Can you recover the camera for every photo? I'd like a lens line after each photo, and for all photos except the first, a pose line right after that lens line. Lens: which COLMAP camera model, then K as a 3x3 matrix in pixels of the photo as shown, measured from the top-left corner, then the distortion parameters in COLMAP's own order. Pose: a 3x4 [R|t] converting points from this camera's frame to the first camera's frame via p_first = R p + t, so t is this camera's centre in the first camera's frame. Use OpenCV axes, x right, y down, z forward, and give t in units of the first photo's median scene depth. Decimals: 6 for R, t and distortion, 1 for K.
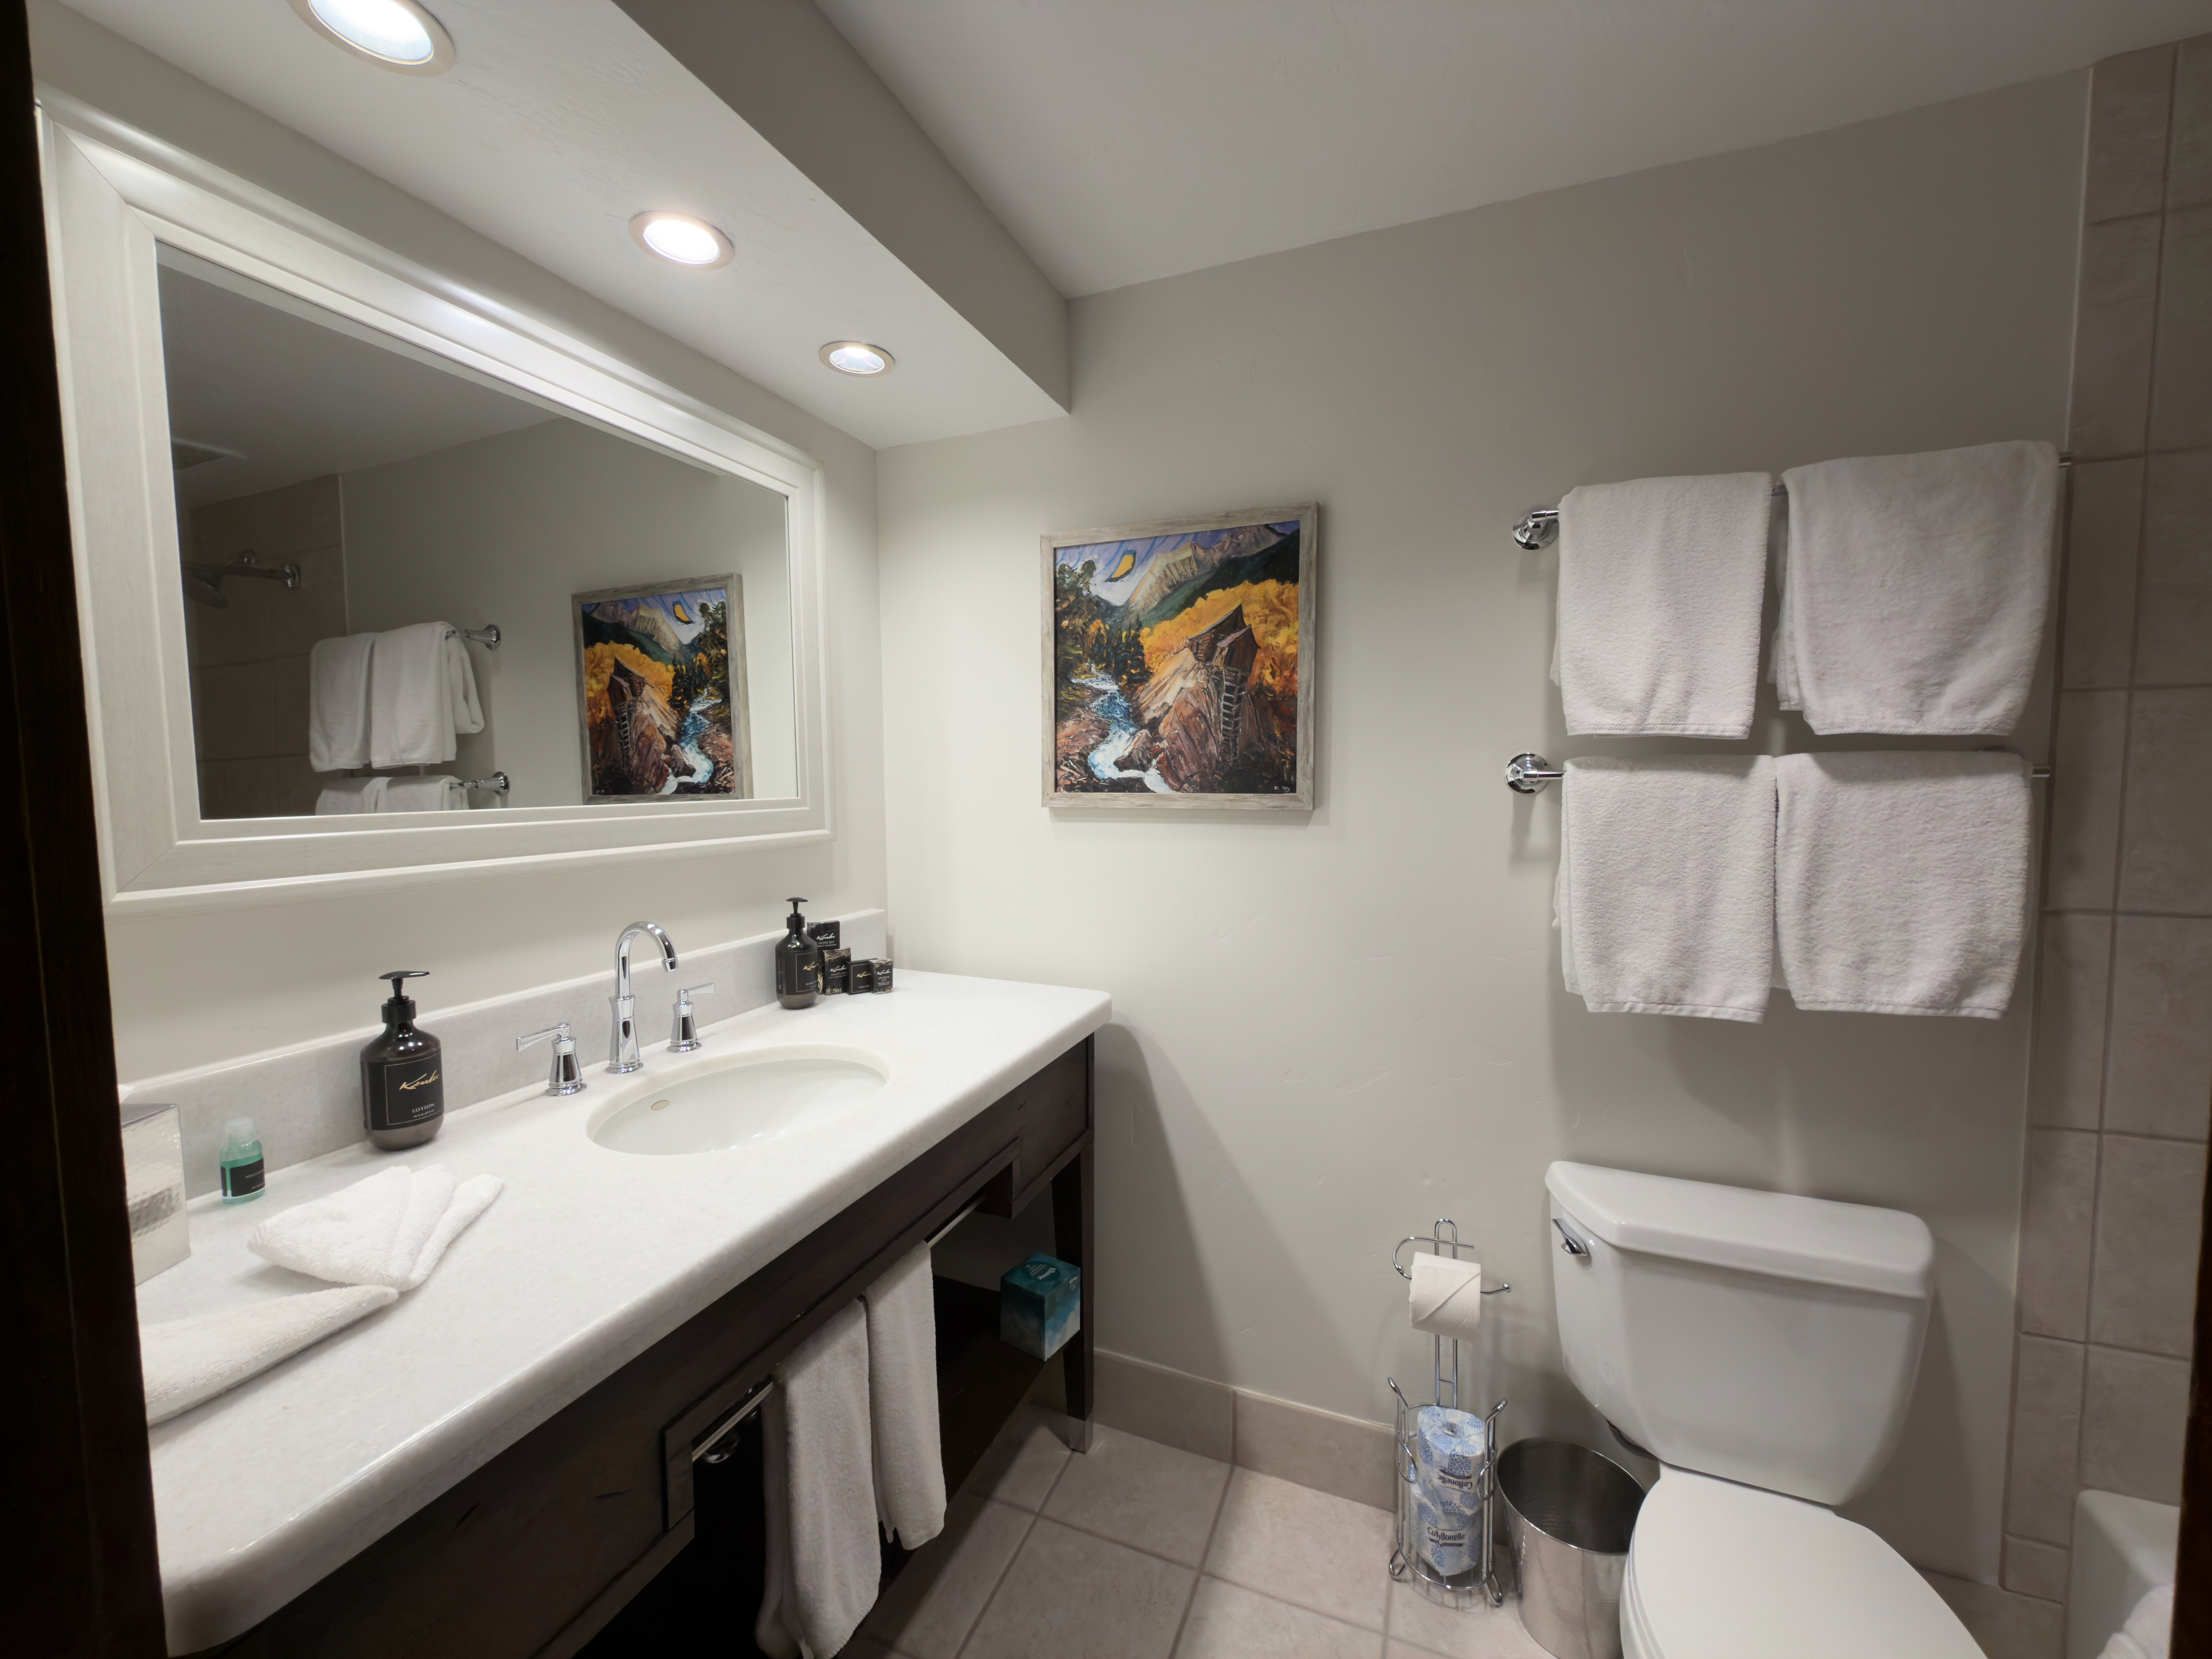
lens RADIAL K [[875.8, 0, 1107.4], [0, 875.8, 831.4], [0, 0, 1]] dist [-0.005011, 0.000421]
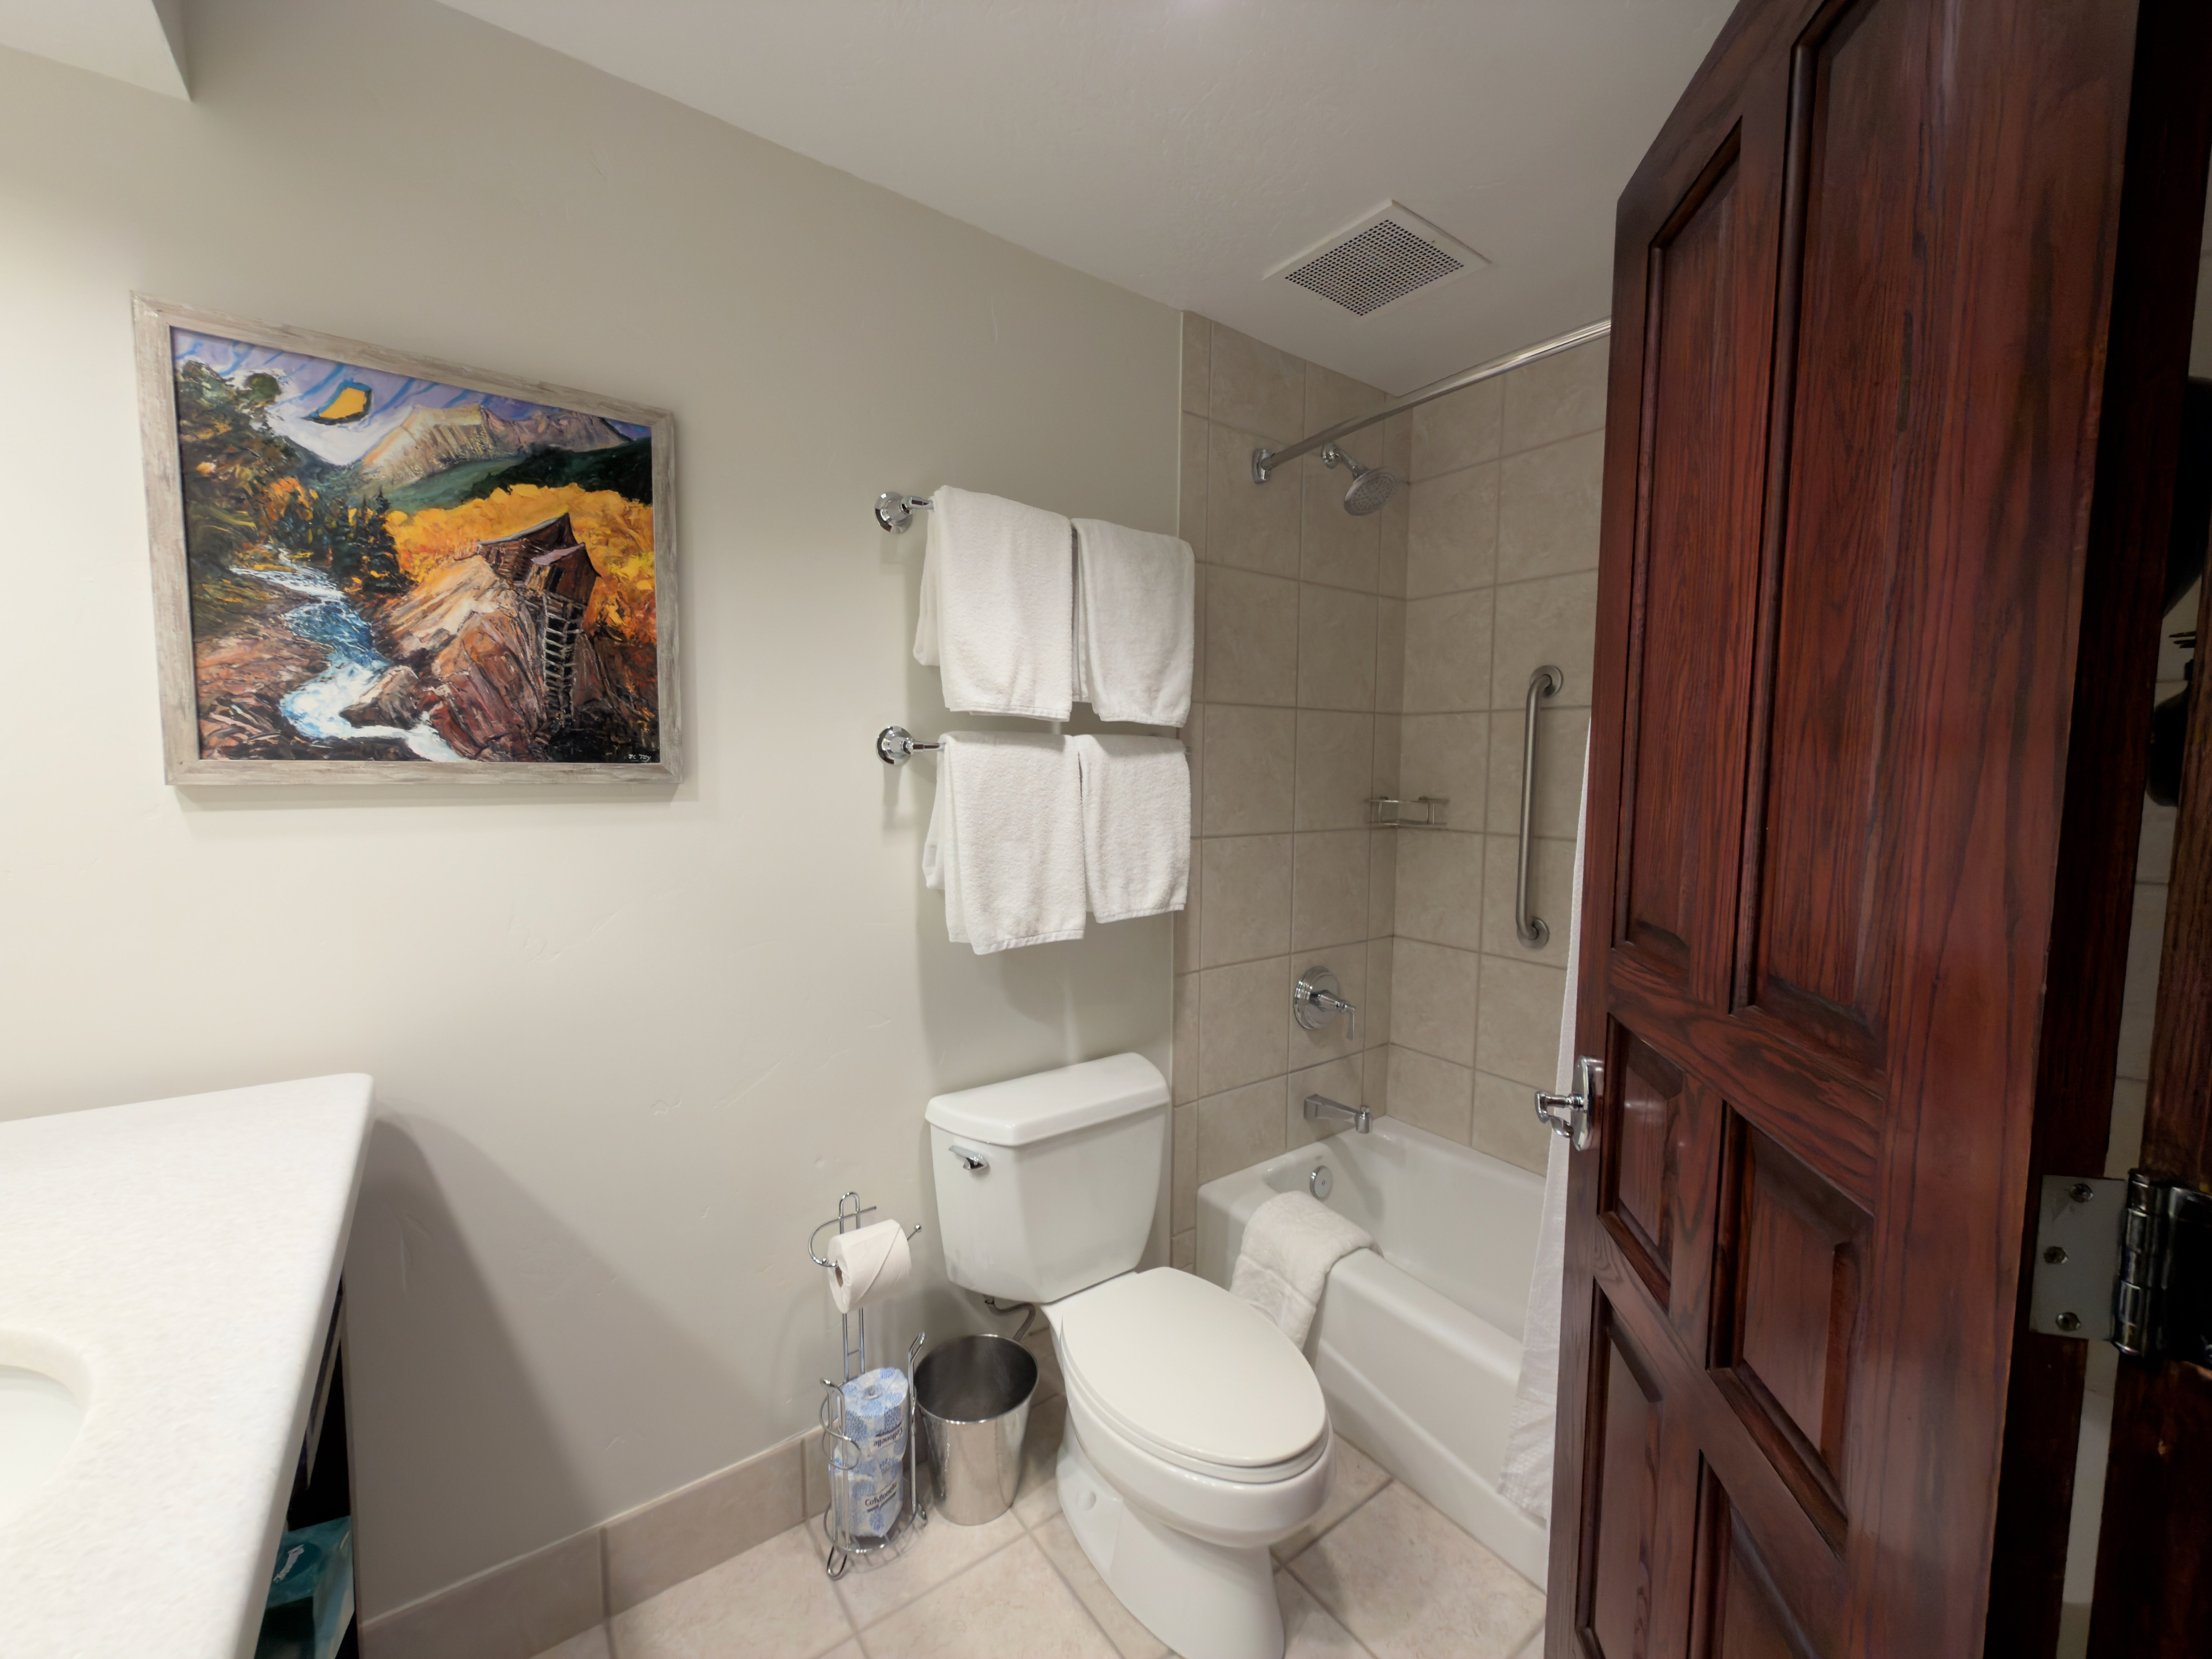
lens RADIAL K [[875.8, 0, 1109.3], [0, 875.8, 831.1], [0, 0, 1]] dist [-0.005011, 0.000421]
pose [[0.518639, -0.056452, 0.853128, -0.297782], [0.040783, 0.998315, 0.041267, 0.004223], [-0.854020, 0.013391, 0.520068, 0.234943]]
